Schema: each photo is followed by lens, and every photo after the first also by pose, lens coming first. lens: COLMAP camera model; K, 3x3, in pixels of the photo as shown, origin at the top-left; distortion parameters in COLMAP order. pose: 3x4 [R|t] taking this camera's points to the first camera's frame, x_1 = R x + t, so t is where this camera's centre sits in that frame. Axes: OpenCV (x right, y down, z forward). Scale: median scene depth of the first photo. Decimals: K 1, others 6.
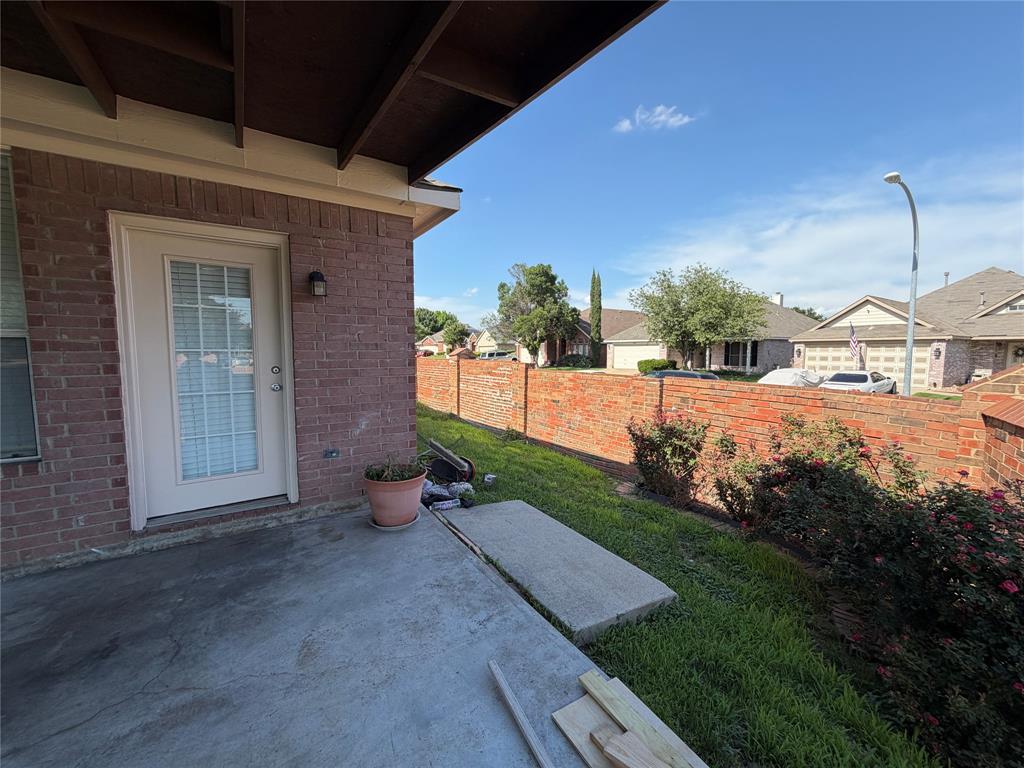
lens RADIAL K [[411.1, 0, 510.6], [0, 411.1, 385.3], [0, 0, 1]] dist [0.001661, 0.000211]
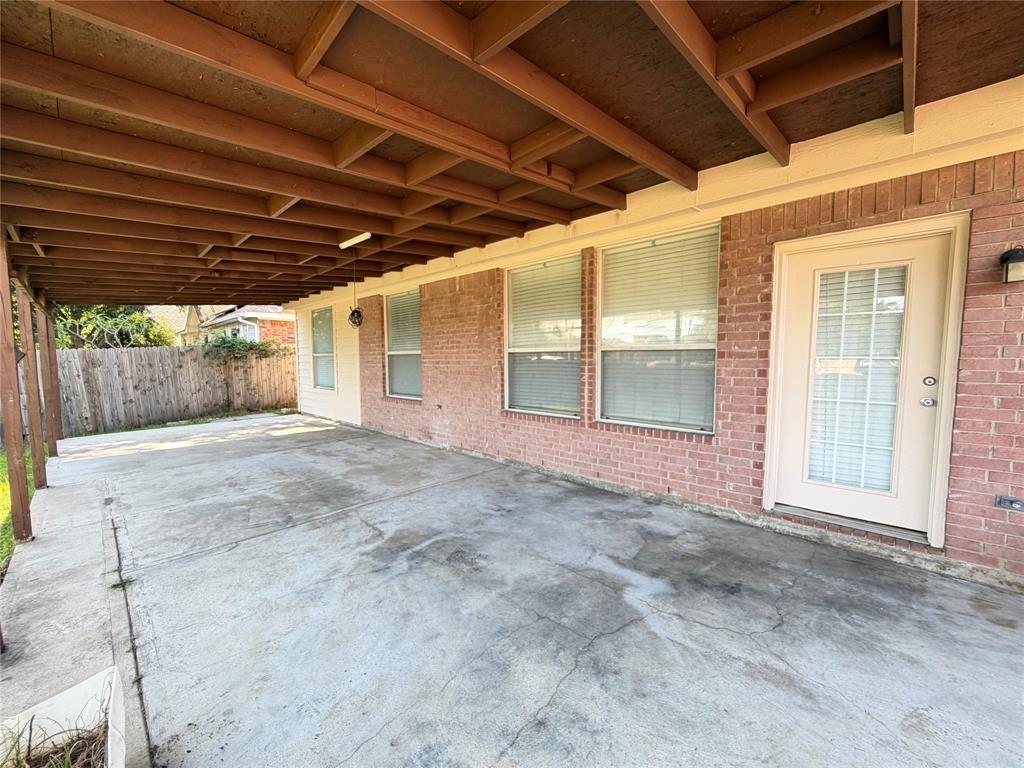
lens RADIAL K [[411.1, 0, 506.9], [0, 411.1, 385.5], [0, 0, 1]] dist [0.001661, 0.000211]
pose [[0.227998, 0.069074, -0.971208, 0.051086], [-0.077675, 0.995592, 0.052574, -0.007276], [0.970558, 0.063451, 0.232359, -0.025373]]
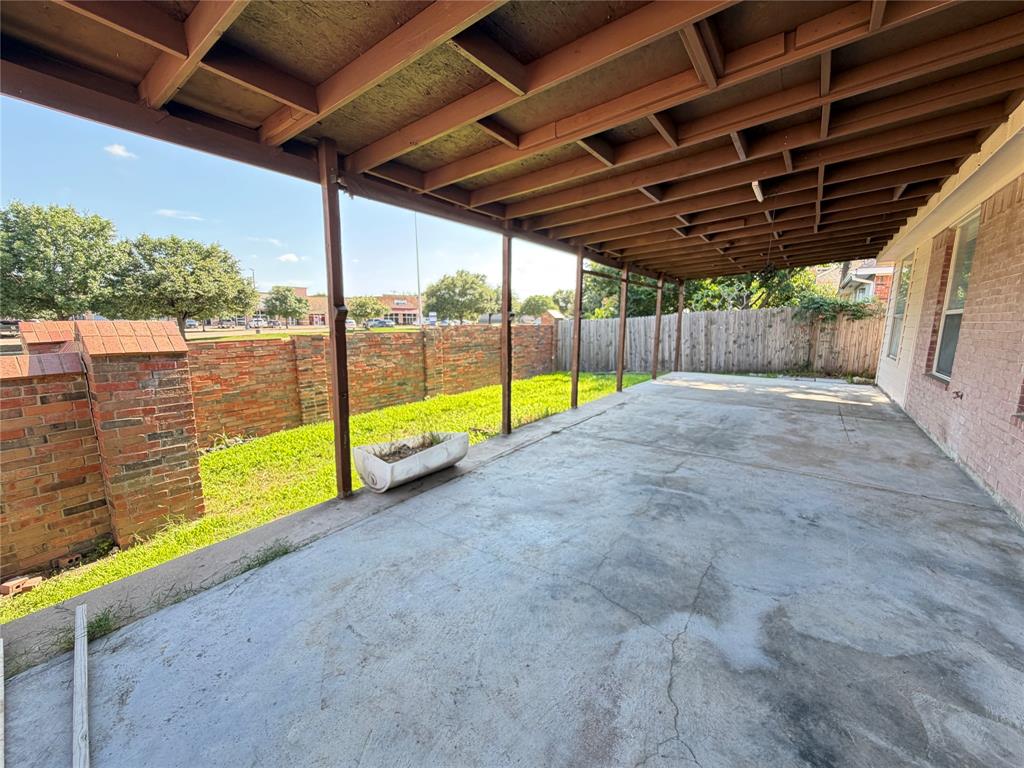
lens RADIAL K [[411.1, 0, 510.1], [0, 411.1, 386.0], [0, 0, 1]] dist [0.001661, 0.000211]
pose [[-0.932908, 0.050851, -0.356507, -0.217255], [-0.038834, 0.970001, 0.239978, -0.064795], [0.358015, 0.237722, -0.902947, 0.911773]]
